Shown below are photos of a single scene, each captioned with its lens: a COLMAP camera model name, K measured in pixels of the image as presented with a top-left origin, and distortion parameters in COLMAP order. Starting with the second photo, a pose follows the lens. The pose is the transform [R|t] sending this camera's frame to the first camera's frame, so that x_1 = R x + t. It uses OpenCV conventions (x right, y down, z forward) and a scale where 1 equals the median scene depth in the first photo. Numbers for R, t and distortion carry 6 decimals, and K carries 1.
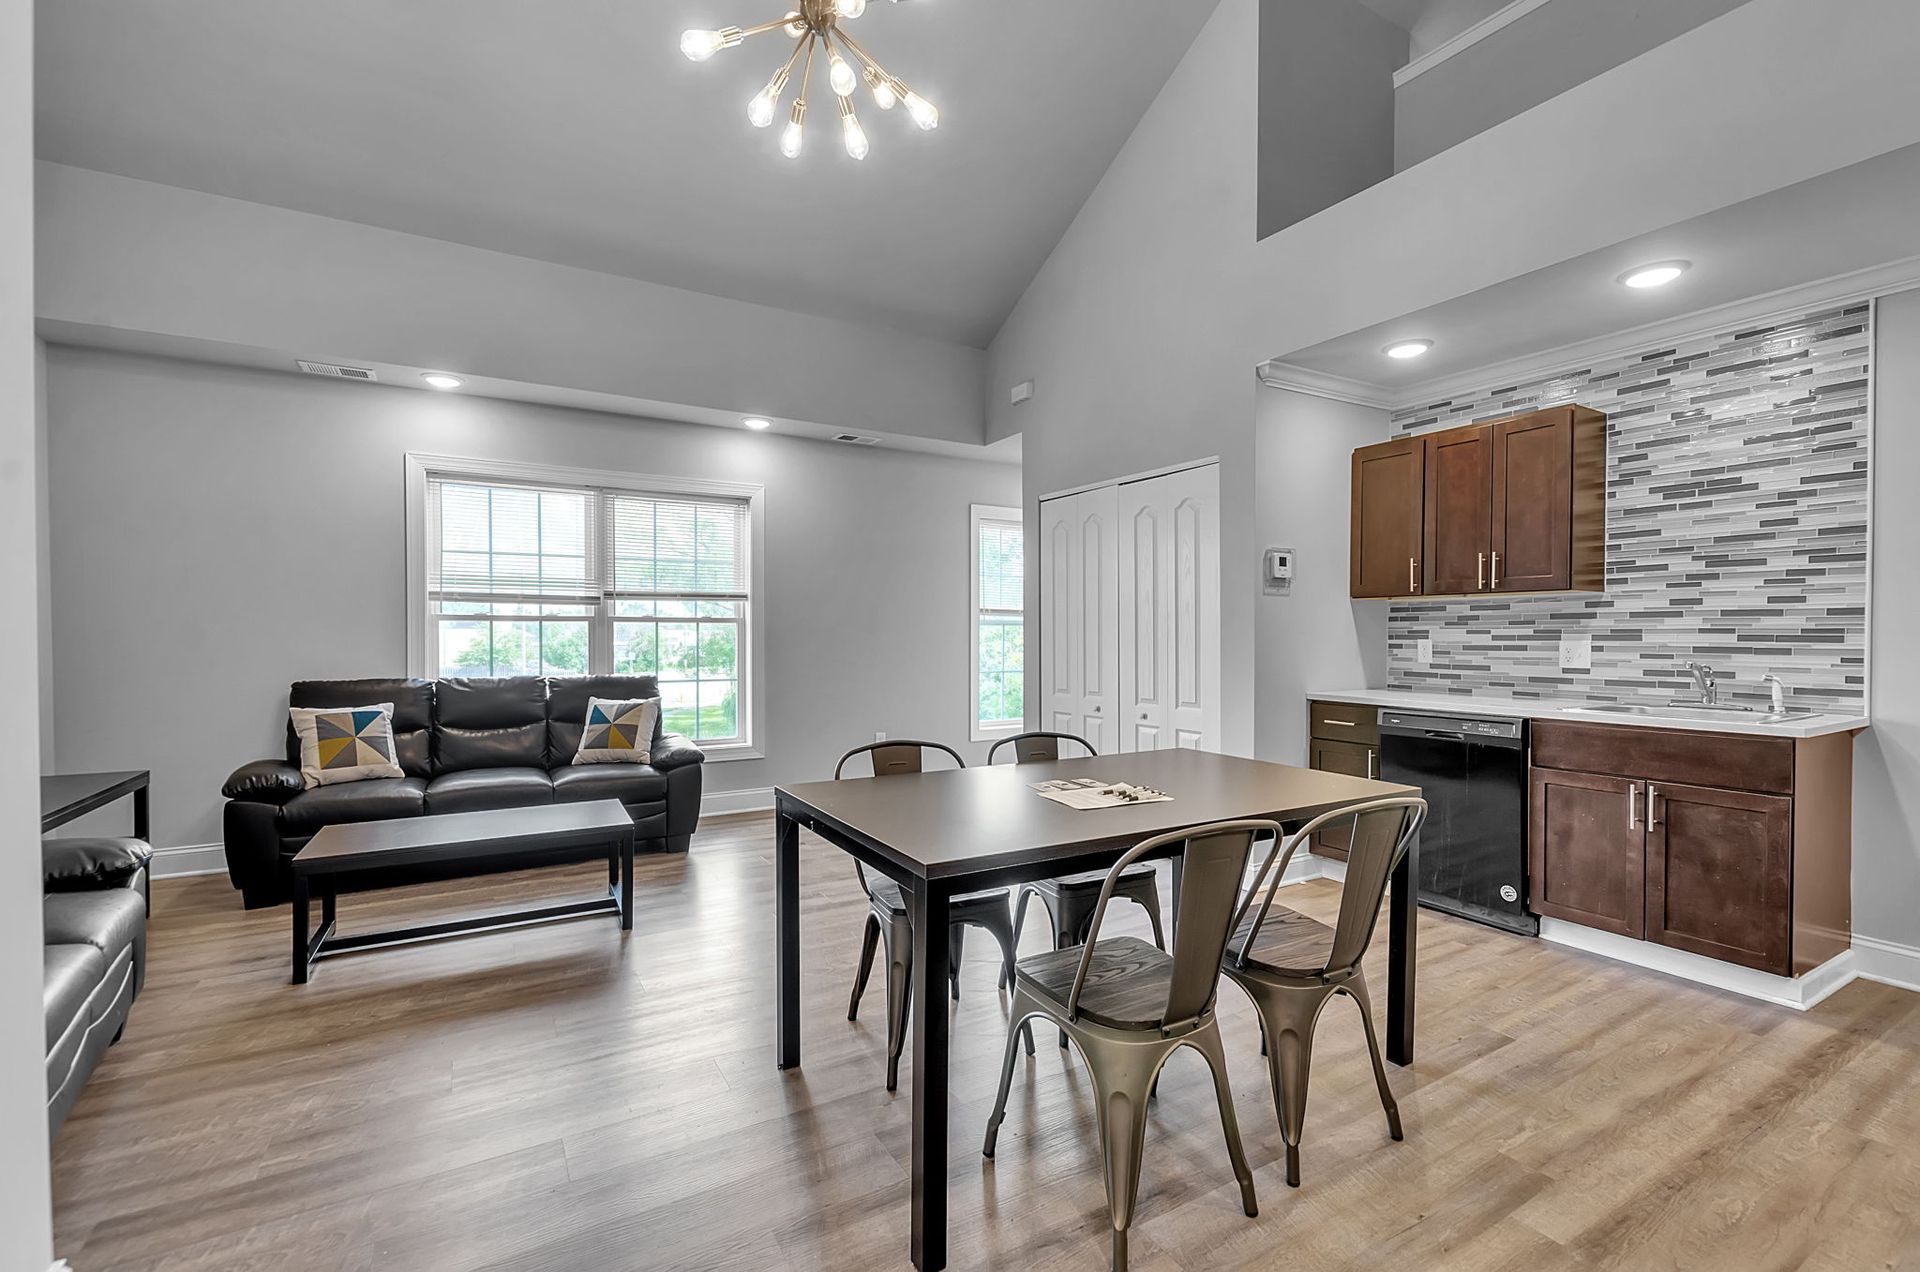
lens RADIAL K [[834.8, 0, 973.3], [0, 834.8, 637.7], [0, 0, 1]] dist [0.000004, -0.002216]
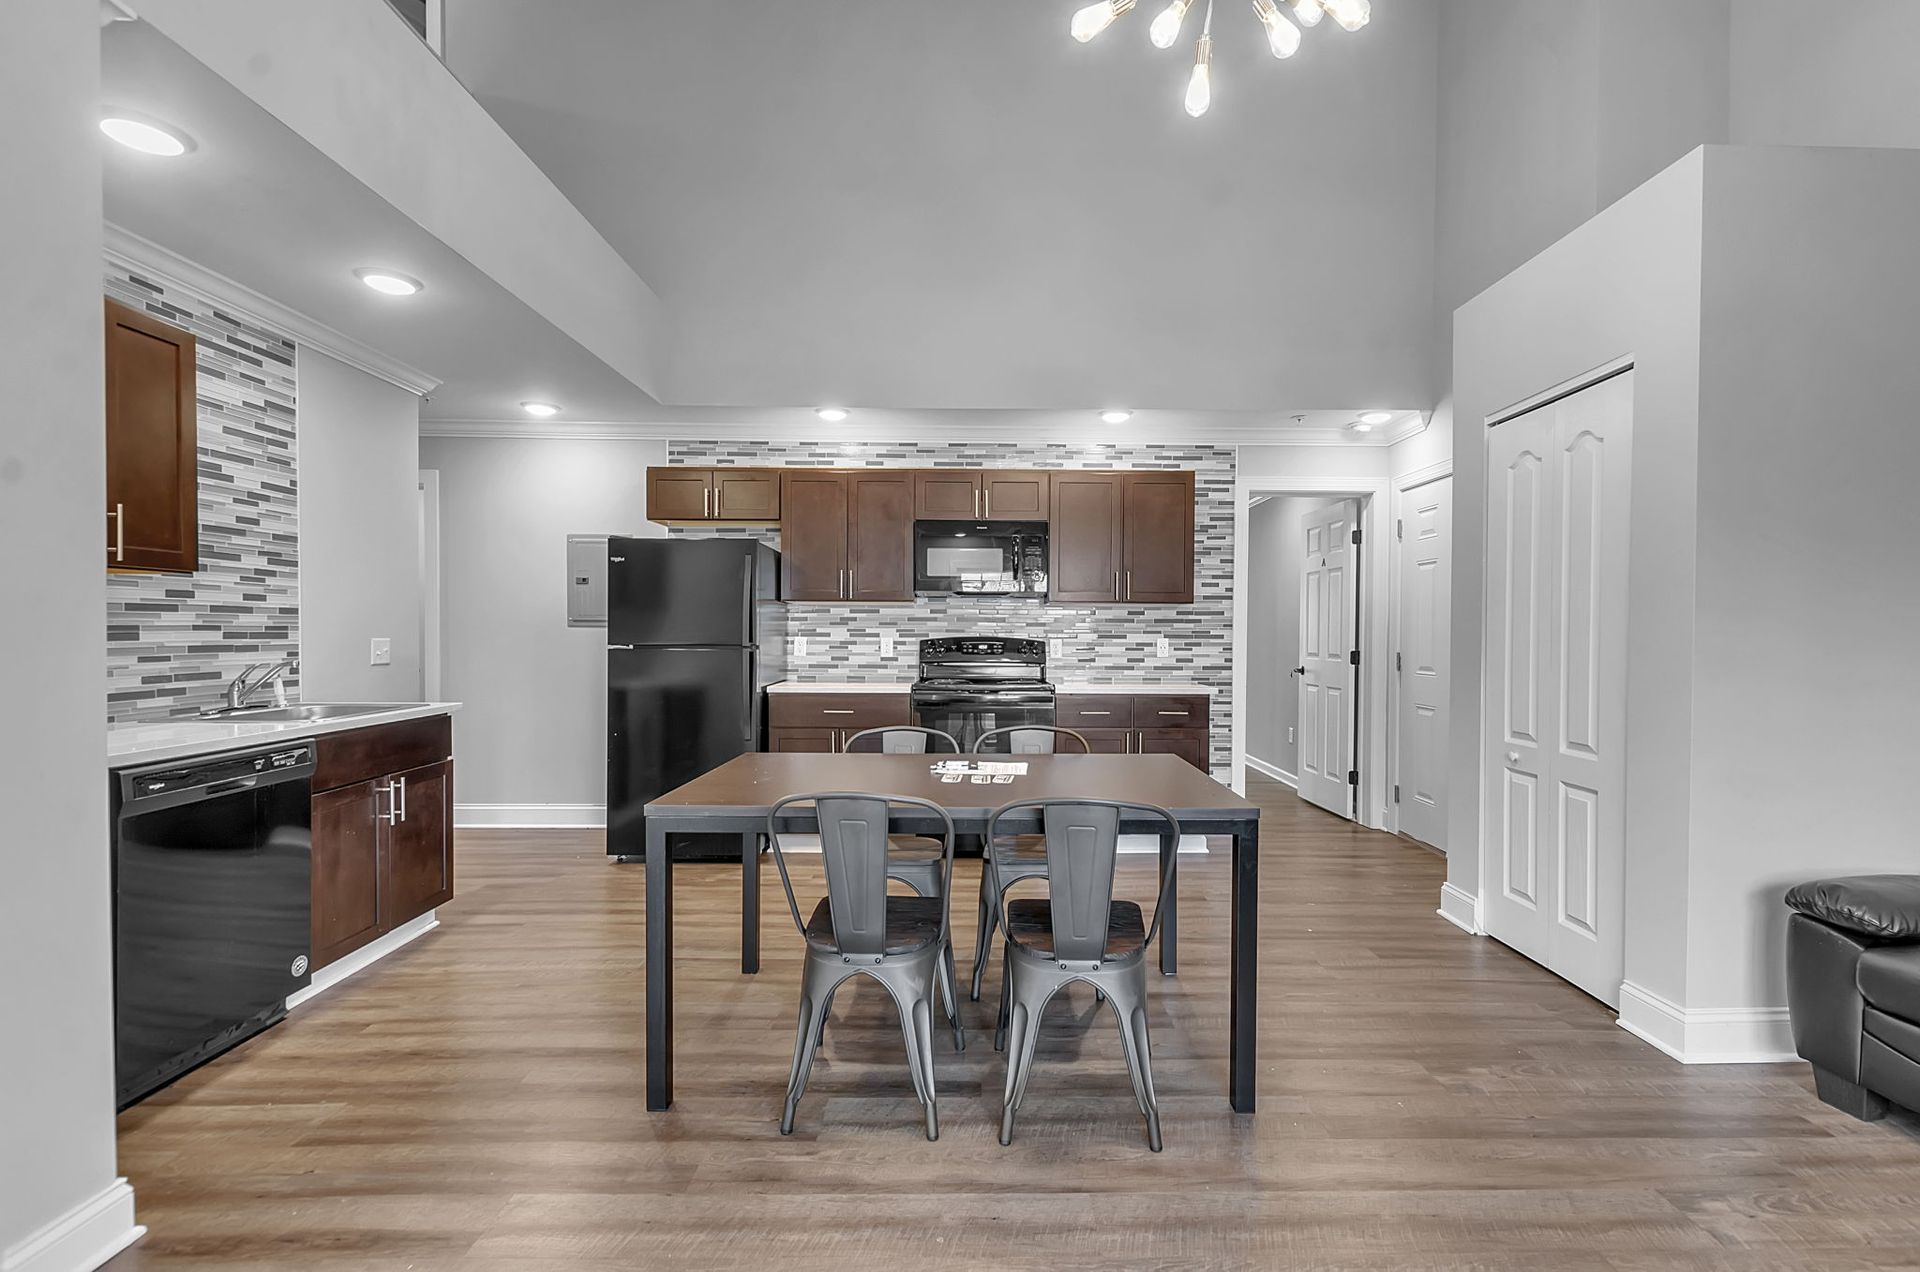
lens RADIAL K [[834.8, 0, 974.9], [0, 834.8, 646.7], [0, 0, 1]] dist [0.000004, -0.002216]
pose [[-0.864351, -0.015075, 0.502663, -0.293246], [-0.001811, 0.999637, 0.026864, -0.013606], [-0.502885, 0.022309, -0.864065, 1.369117]]
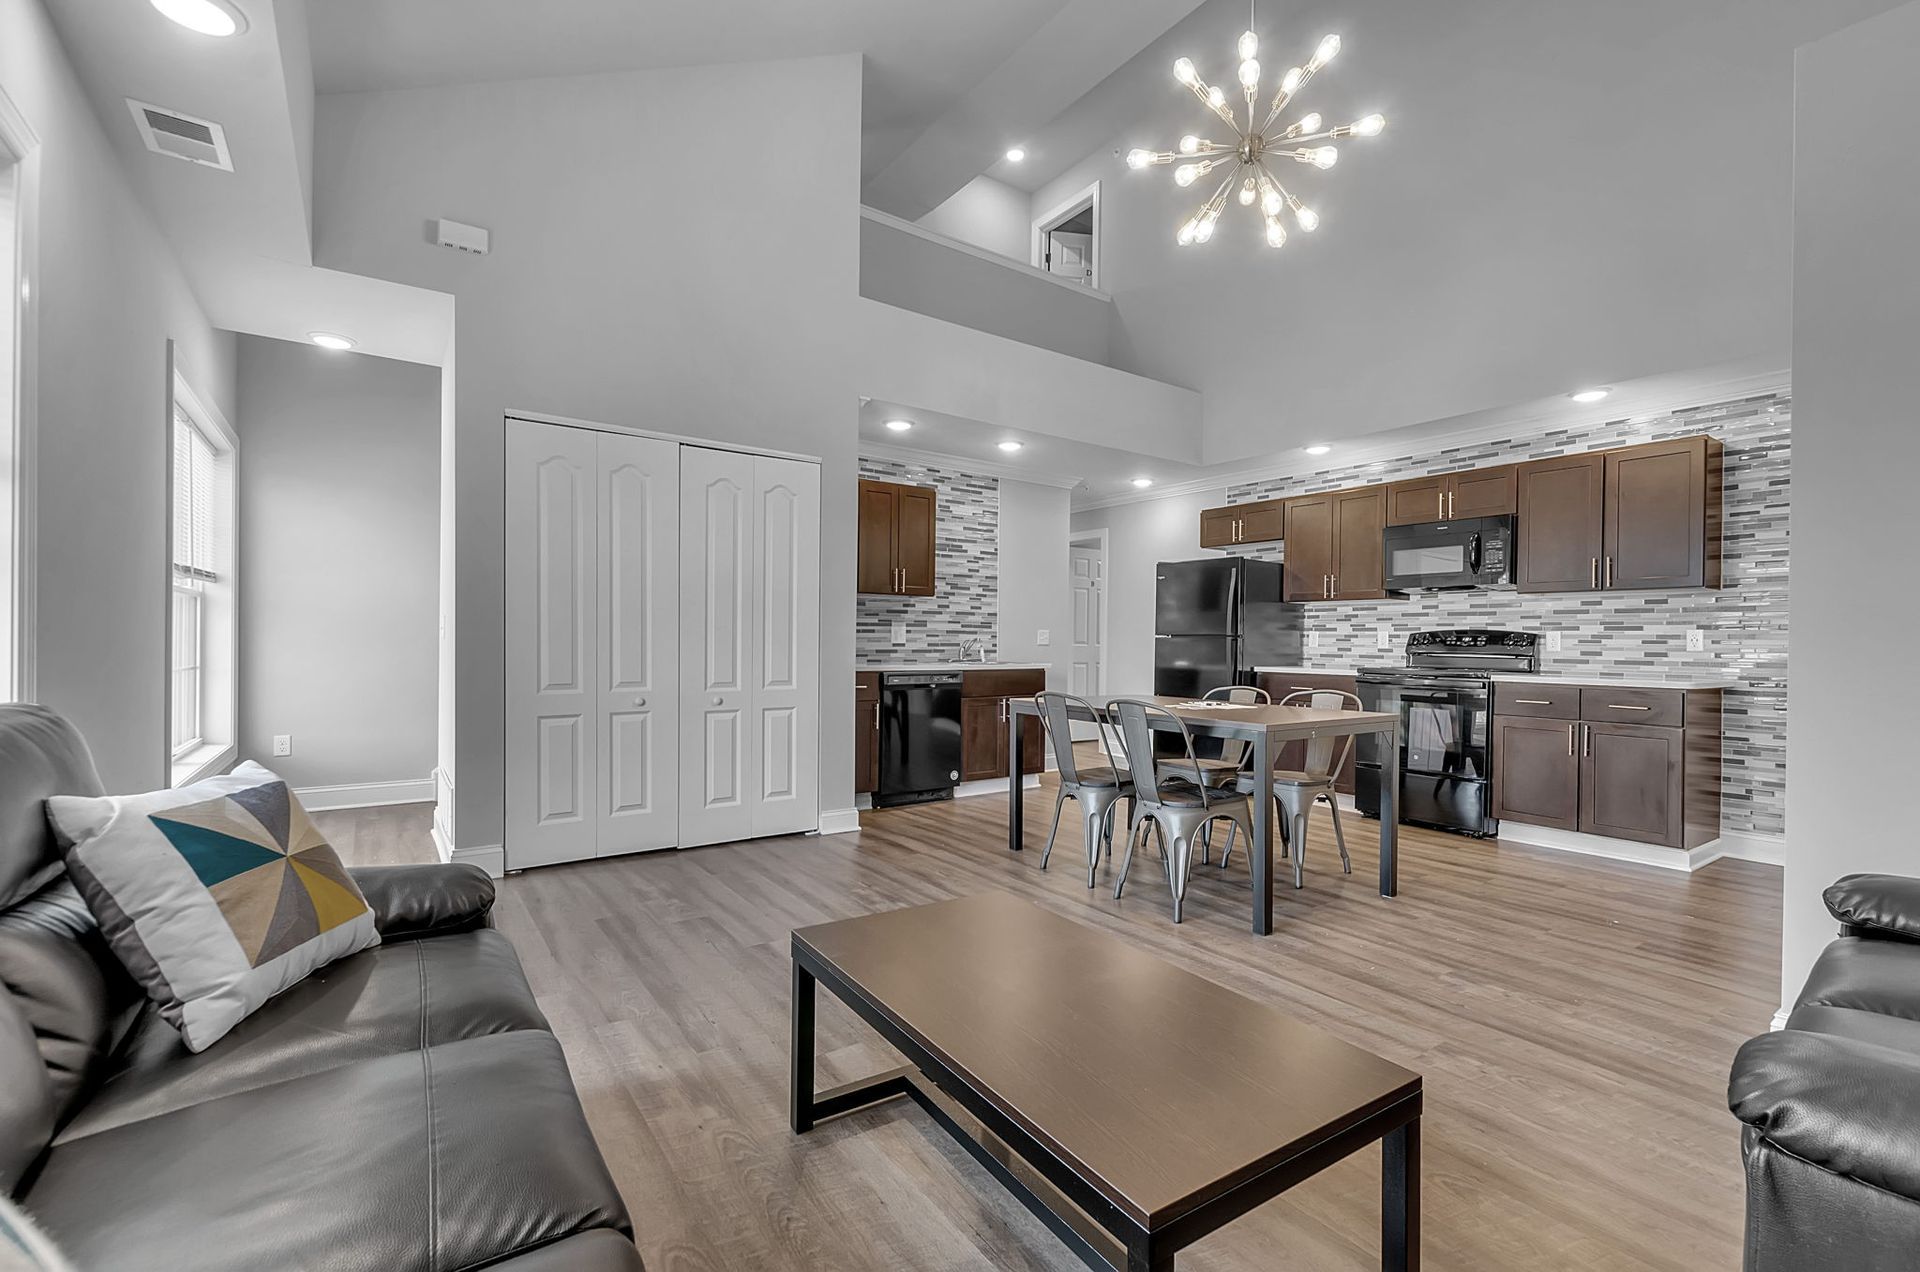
lens RADIAL K [[834.8, 0, 967.7], [0, 834.8, 638.0], [0, 0, 1]] dist [0.000004, -0.002216]
pose [[-0.073645, 0.002044, 0.997282, -1.059832], [-0.004356, 0.999988, -0.002371, 0.033273], [-0.997275, -0.004518, -0.073635, 1.114536]]
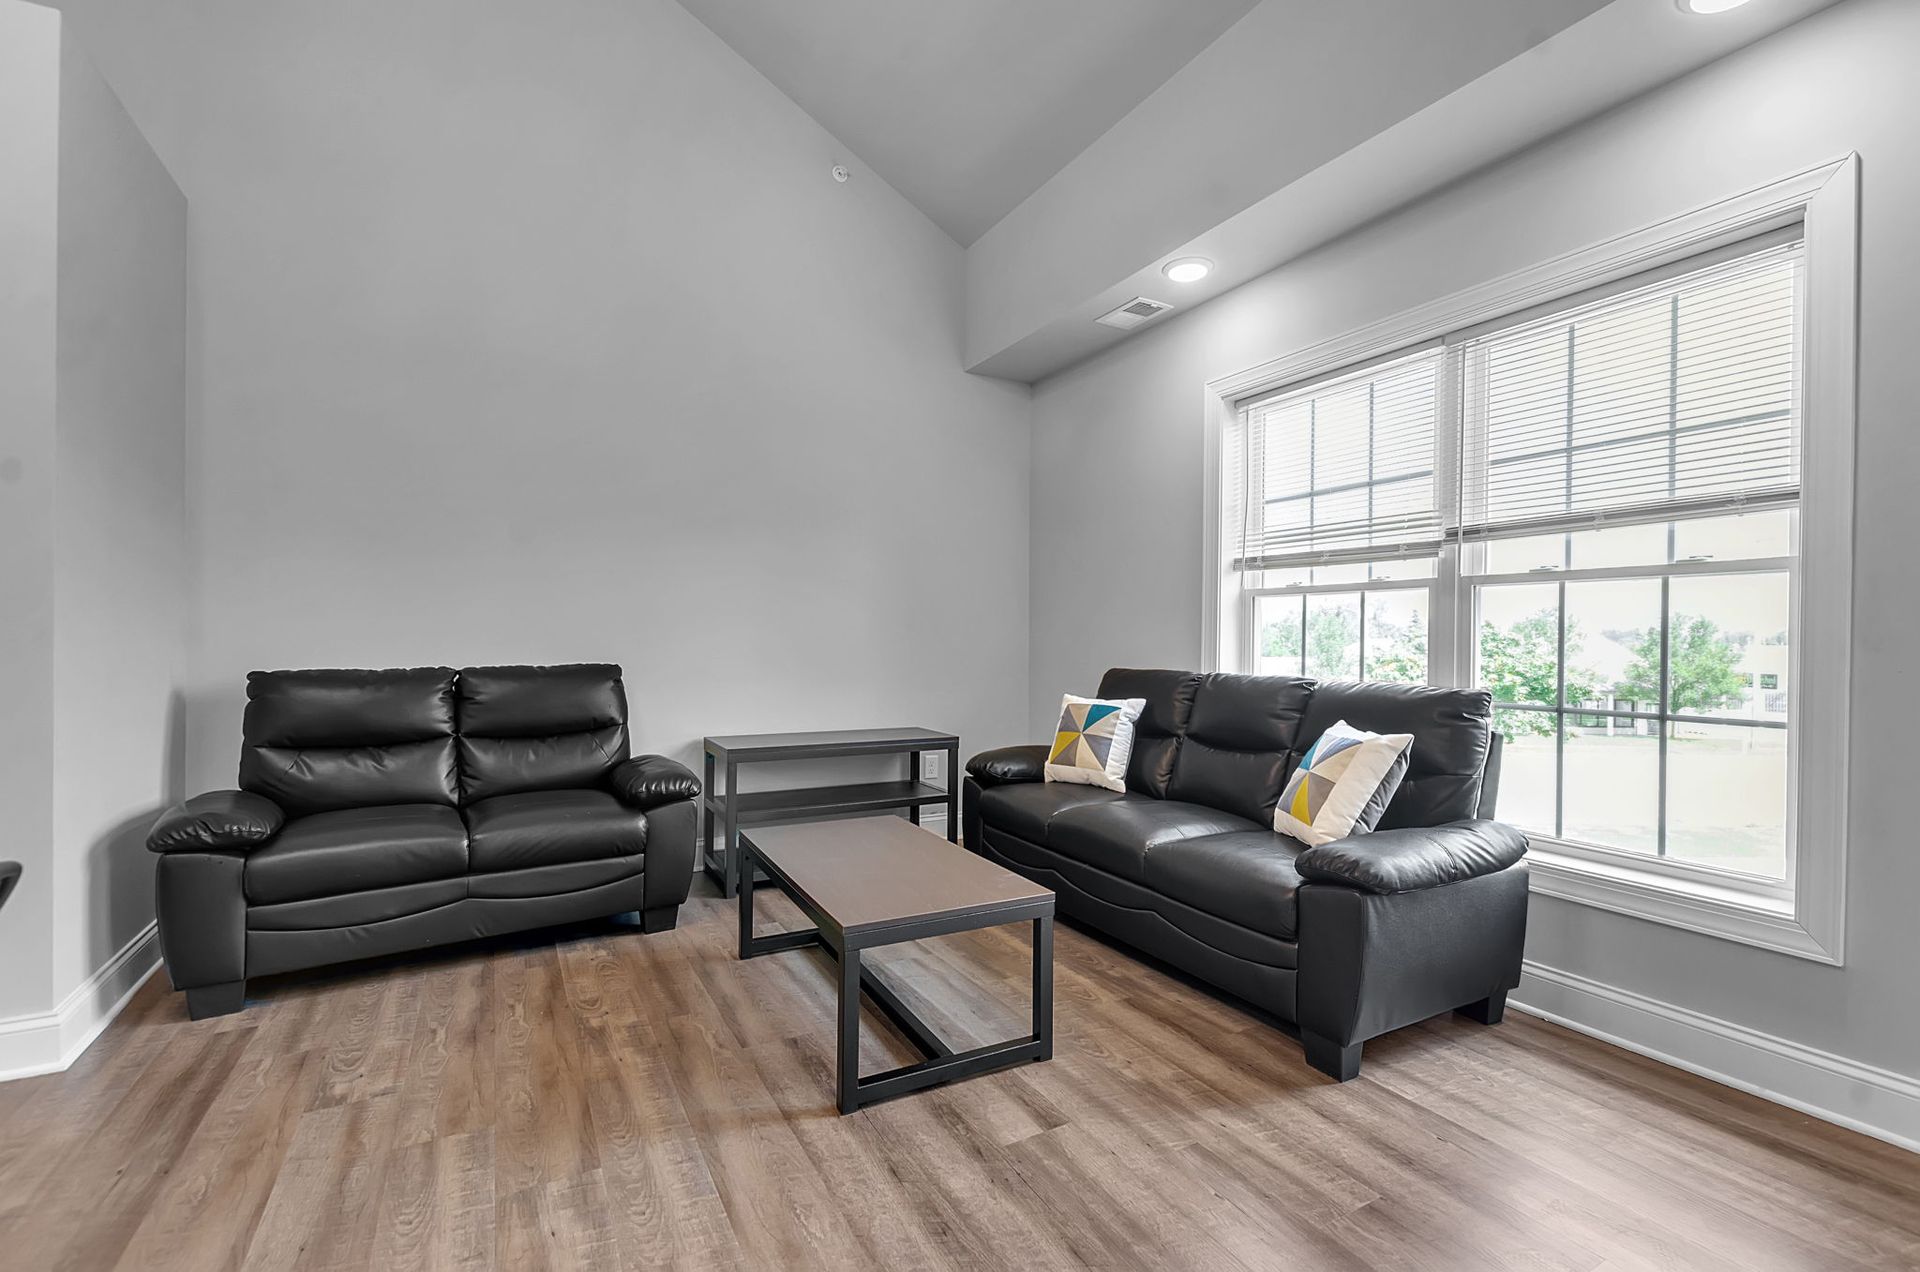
lens RADIAL K [[834.8, 0, 976.1], [0, 834.8, 641.0], [0, 0, 1]] dist [0.000004, -0.002216]
pose [[-0.017789, 0.000631, -0.999842, 0.150827], [-0.013405, 0.999910, 0.000870, 0.031142], [0.999752, 0.013419, -0.017779, 1.137253]]
